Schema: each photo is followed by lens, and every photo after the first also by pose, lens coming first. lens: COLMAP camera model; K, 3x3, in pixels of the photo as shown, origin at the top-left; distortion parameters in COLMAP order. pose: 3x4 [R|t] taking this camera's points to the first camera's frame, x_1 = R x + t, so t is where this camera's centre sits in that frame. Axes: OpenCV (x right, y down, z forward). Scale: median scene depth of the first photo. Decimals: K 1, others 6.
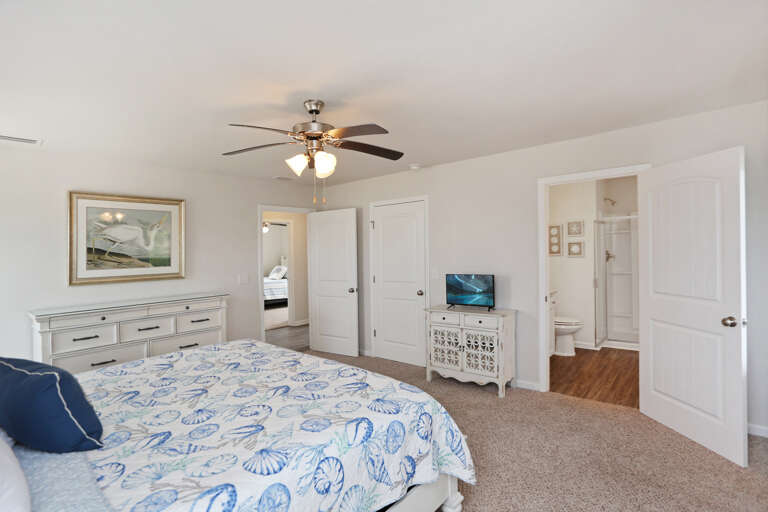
lens RADIAL K [[377.1, 0, 384.6], [0, 377.1, 244.6], [0, 0, 1]] dist [-0.015606, 0.000324]
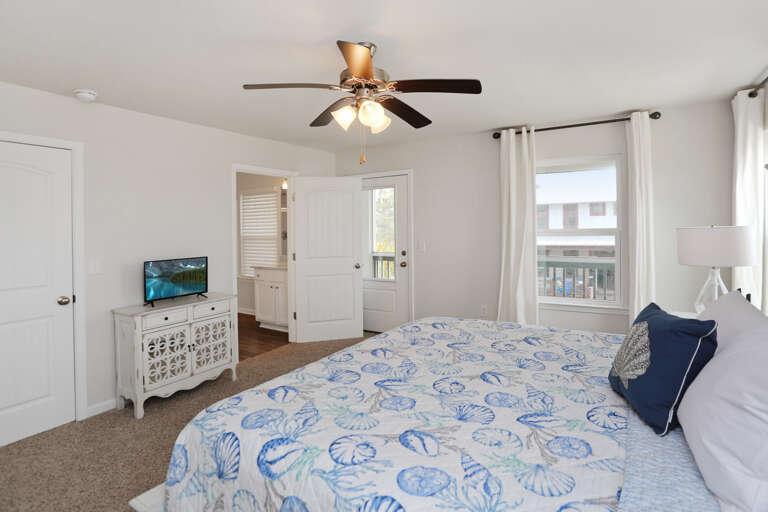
lens RADIAL K [[389.2, 0, 385.3], [0, 389.2, 233.3], [0, 0, 1]] dist [-0.020520, 0.000763]
pose [[-0.101528, 0.012460, 0.994755, -0.701222], [0.011156, 0.999873, -0.011385, 0.041040], [-0.994770, 0.009942, -0.101654, 0.680654]]
